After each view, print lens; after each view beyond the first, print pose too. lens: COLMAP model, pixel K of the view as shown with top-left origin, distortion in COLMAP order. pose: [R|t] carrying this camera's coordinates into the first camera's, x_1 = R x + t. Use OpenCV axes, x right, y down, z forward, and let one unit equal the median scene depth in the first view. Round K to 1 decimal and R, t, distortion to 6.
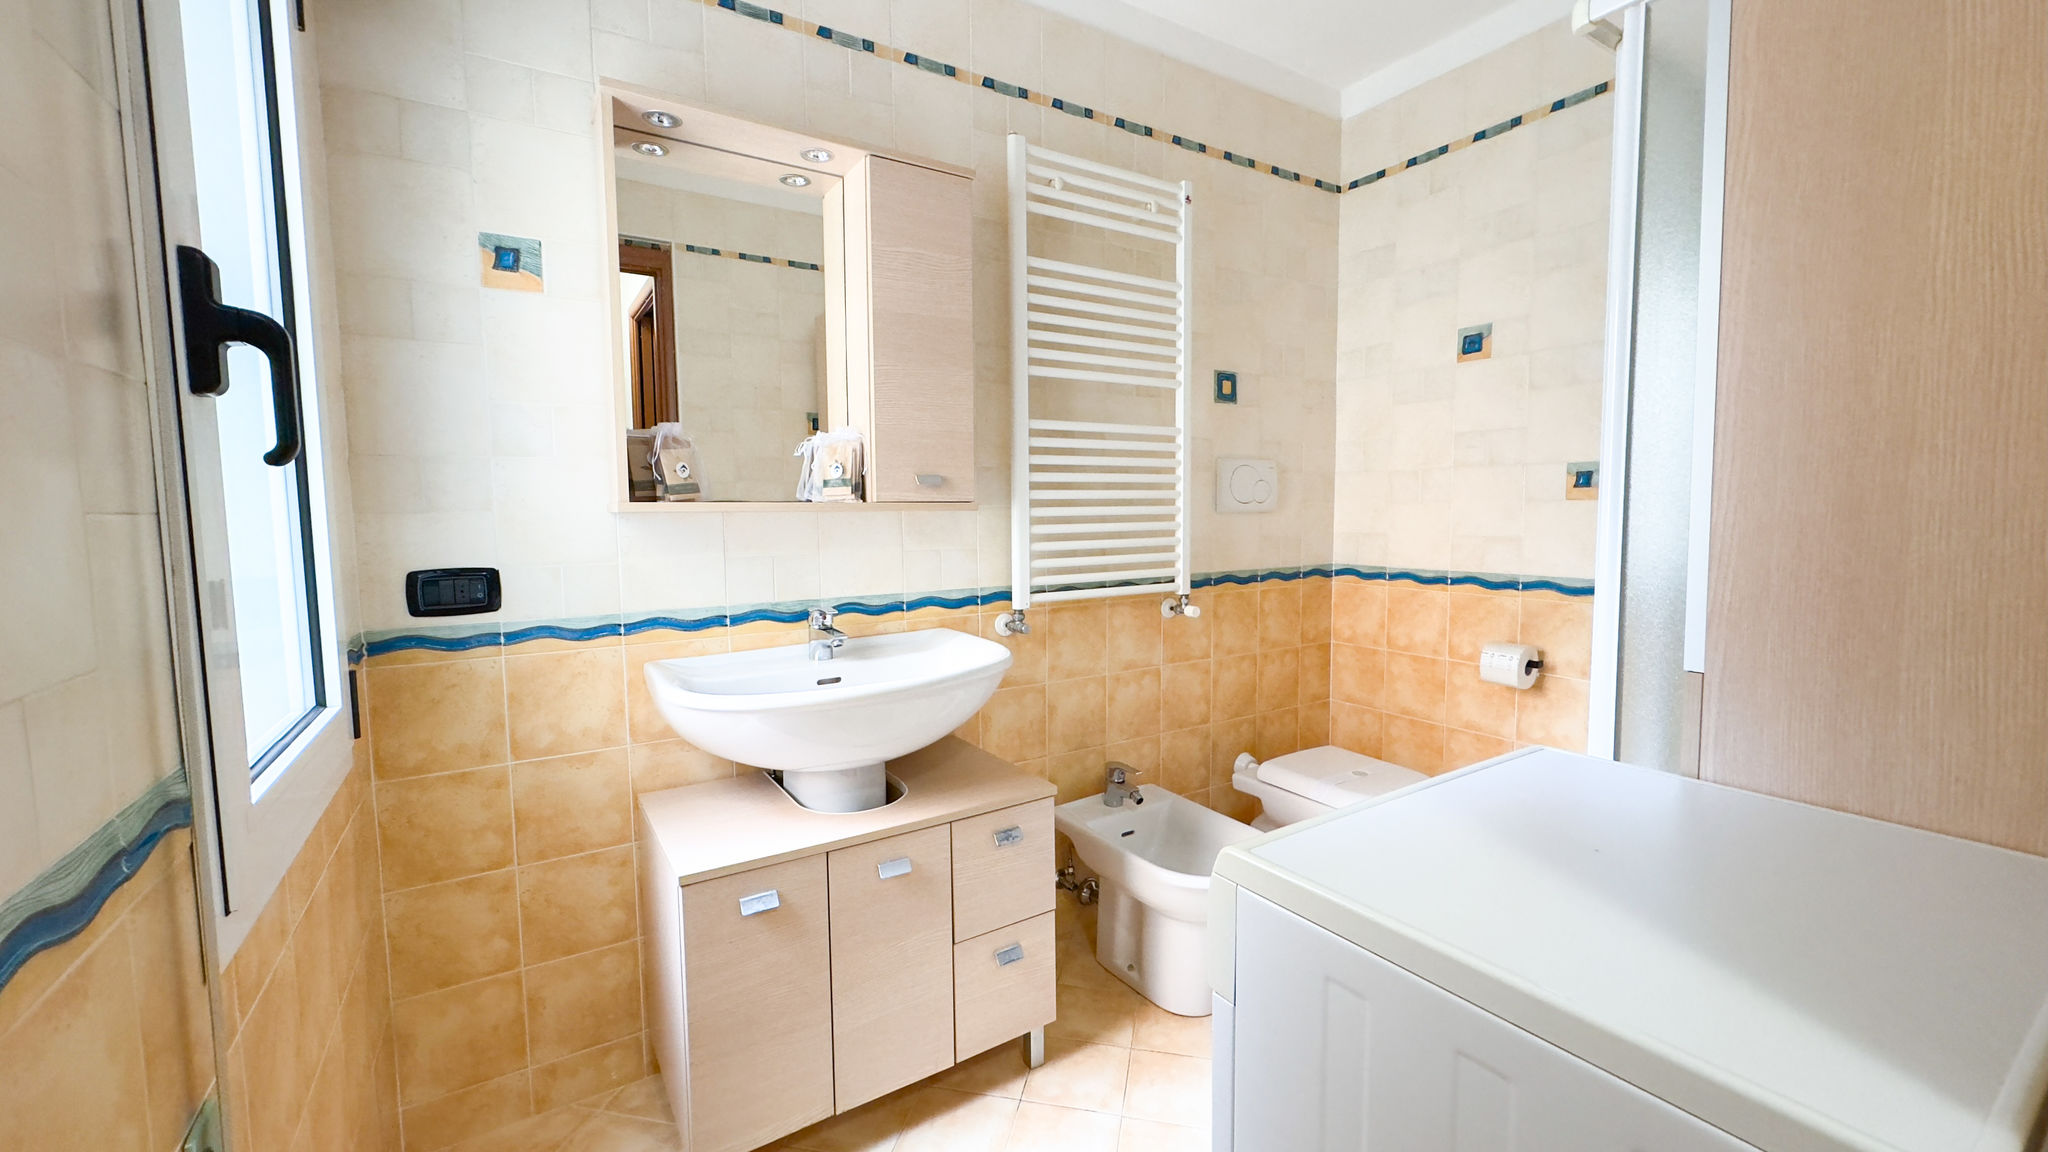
lens RADIAL K [[812.5, 0, 1021.5], [0, 812.5, 573.0], [0, 0, 1]] dist [-0.000814, 0.000241]
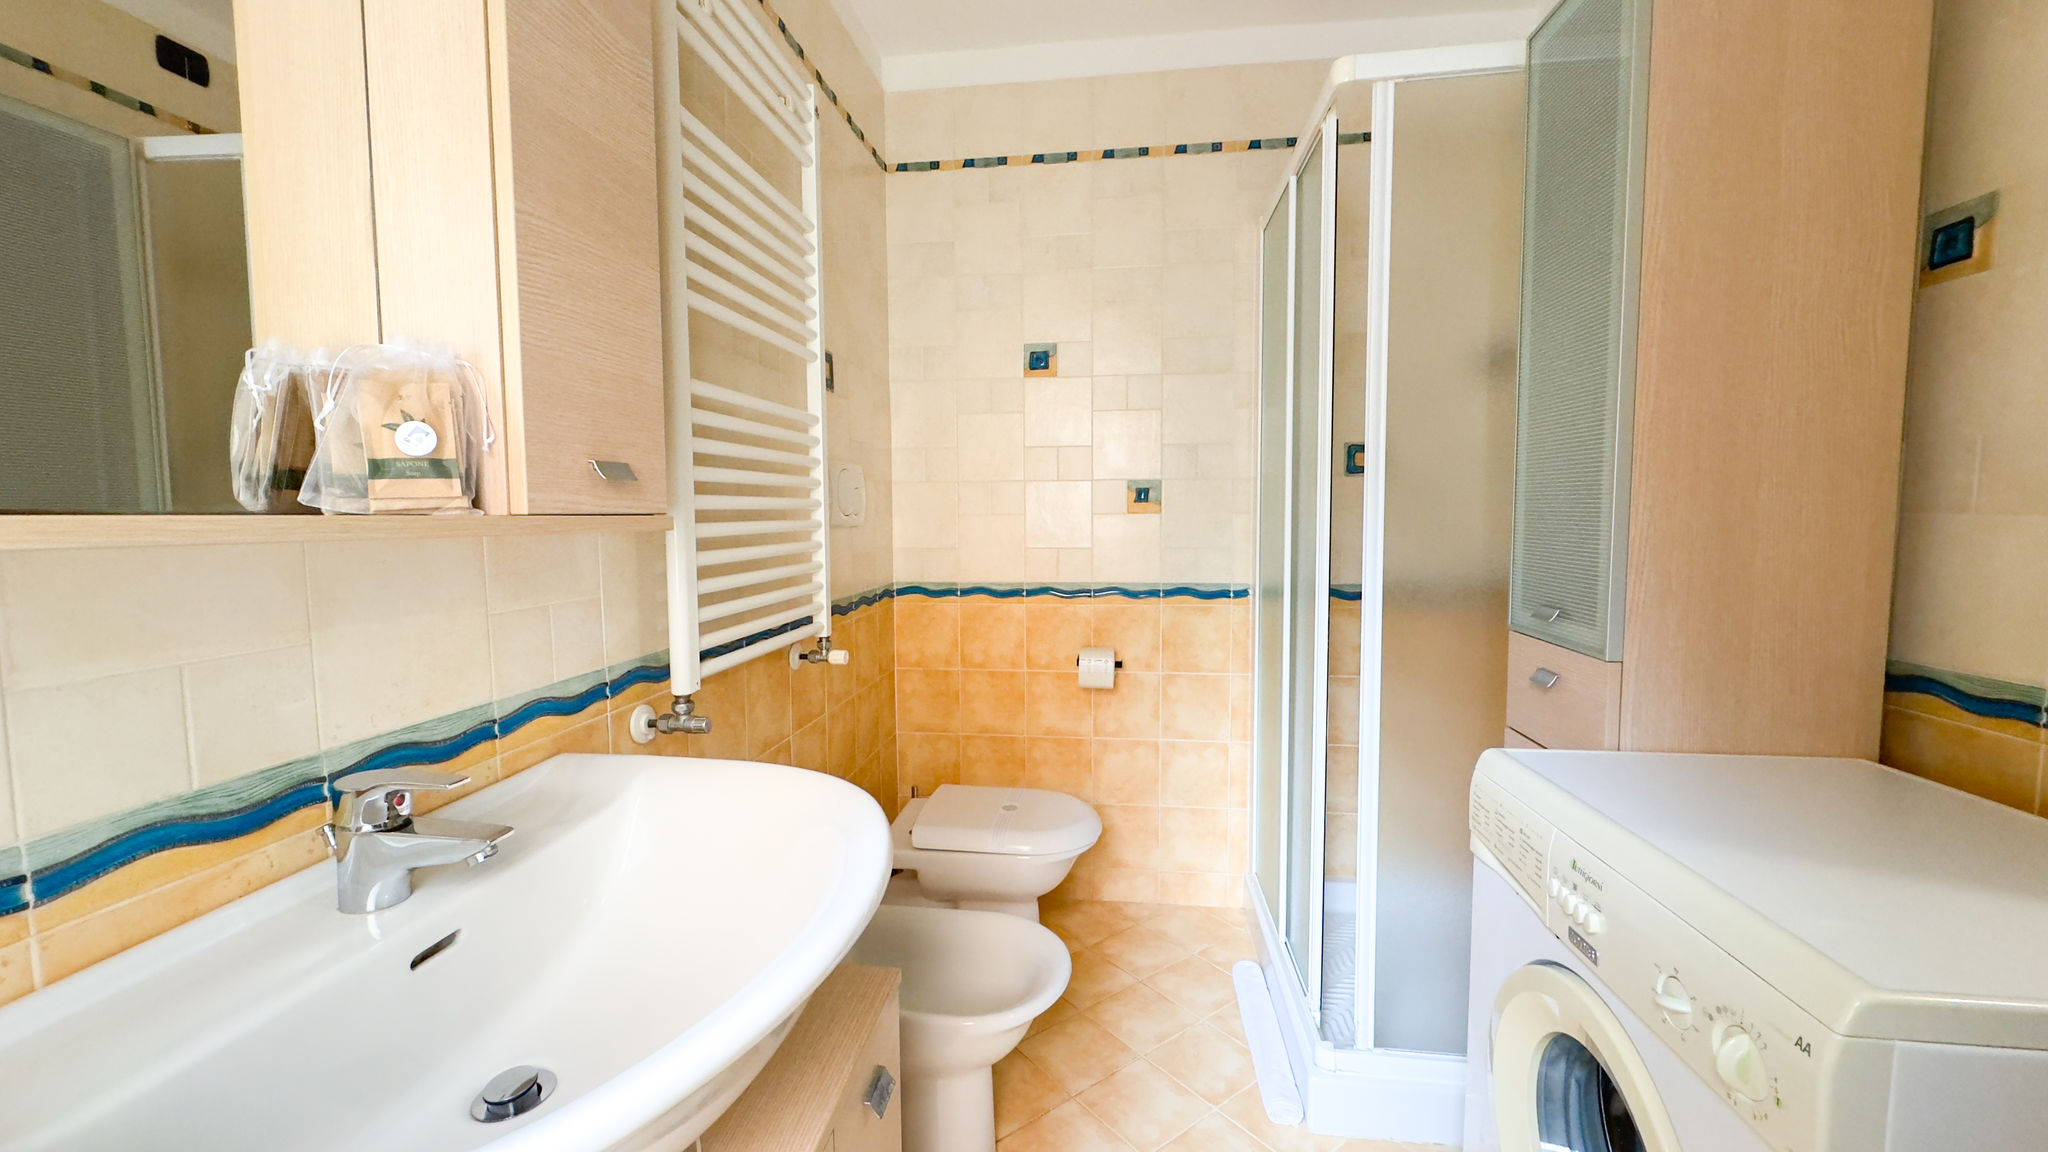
lens RADIAL K [[812.5, 0, 1021.5], [0, 812.5, 573.0], [0, 0, 1]] dist [-0.000814, 0.000241]
pose [[0.640497, -0.052939, 0.766134, -0.271685], [0.062369, 0.997912, 0.016813, -0.035193], [-0.765424, 0.037014, 0.642461, 0.387765]]
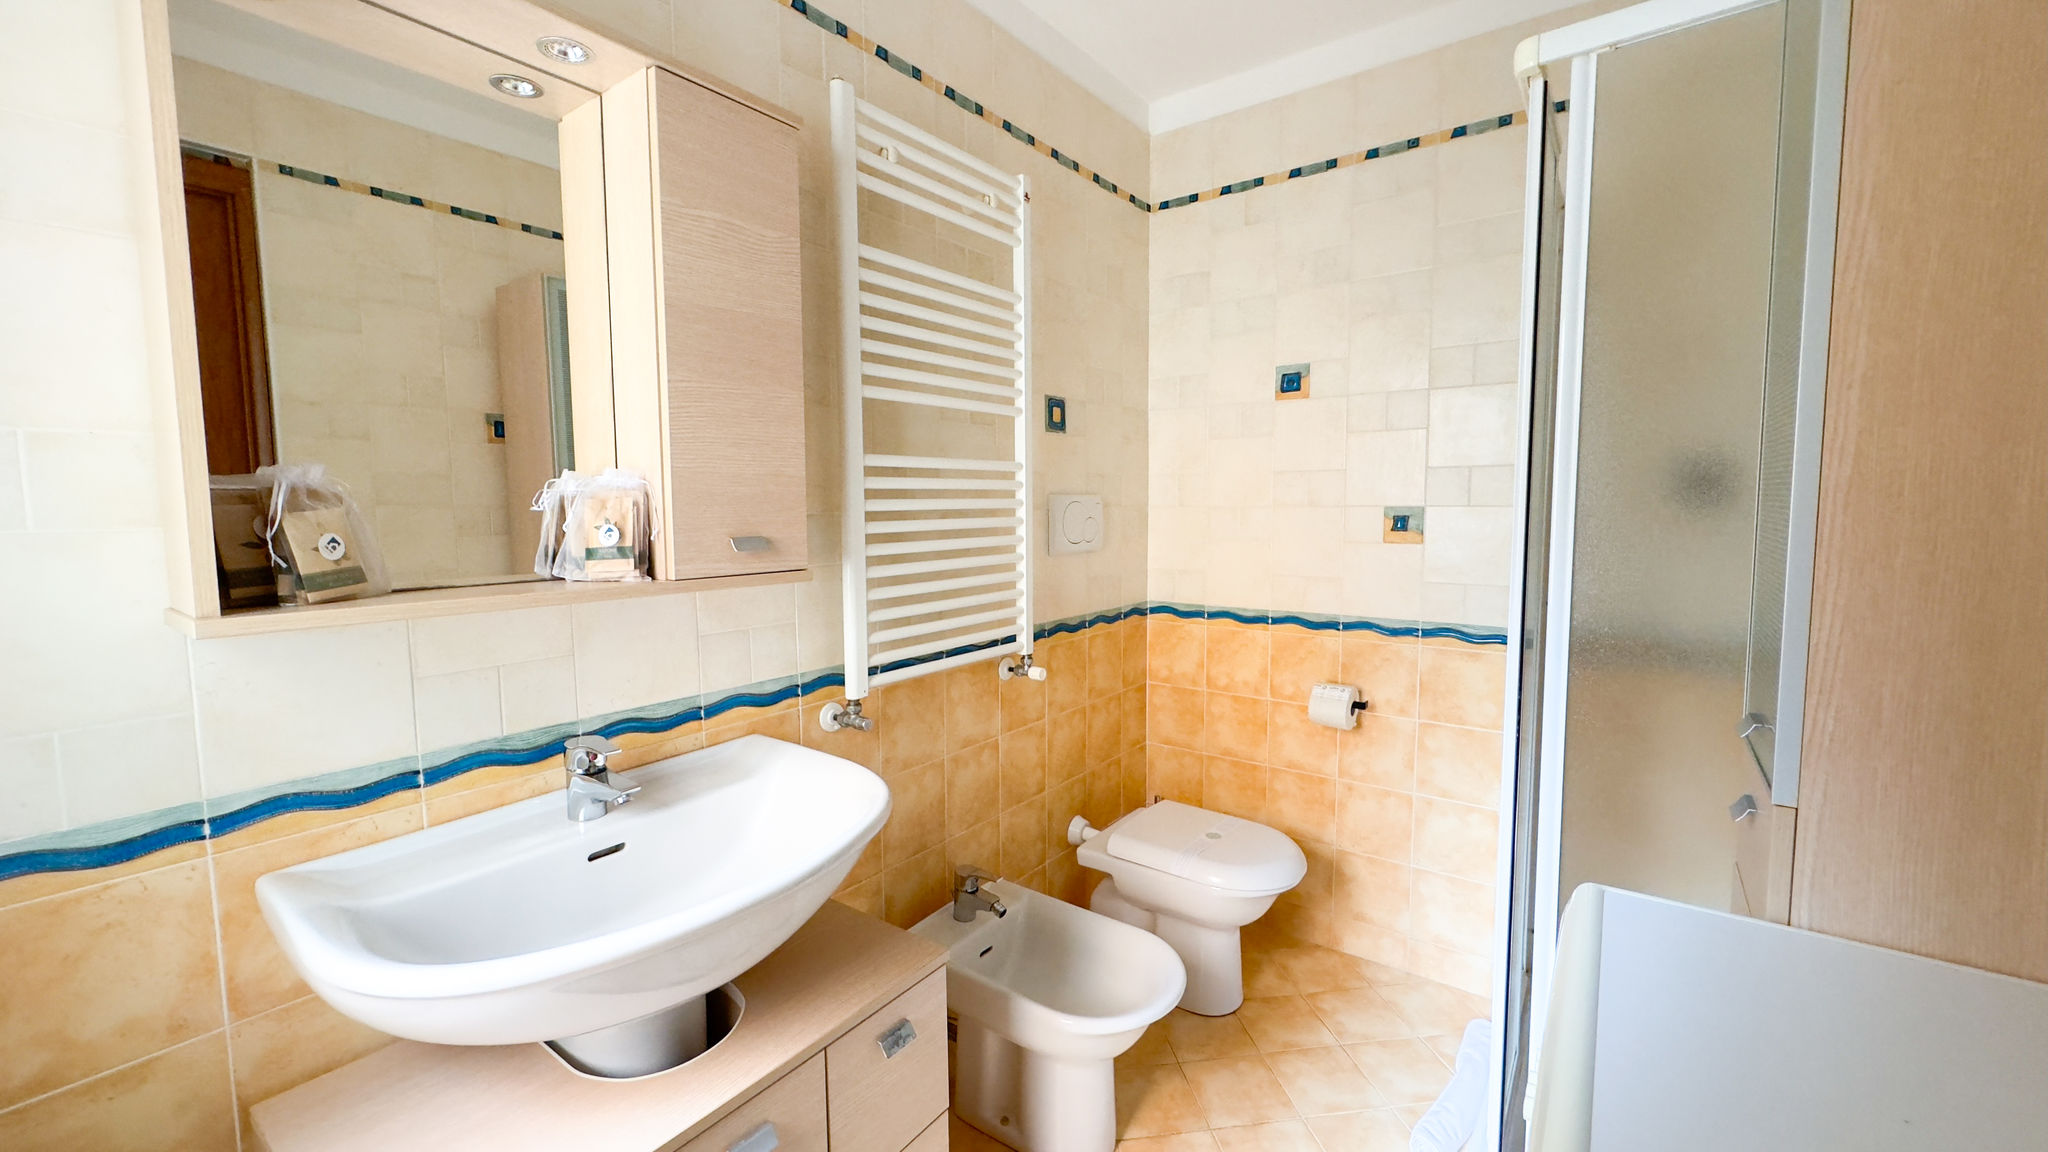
lens RADIAL K [[812.5, 0, 1021.5], [0, 812.5, 573.0], [0, 0, 1]] dist [-0.000814, 0.000241]
pose [[0.934891, -0.027863, 0.353841, -0.114635], [0.026198, 0.999612, 0.009495, -0.071496], [-0.353968, 0.000393, 0.935257, 0.199779]]
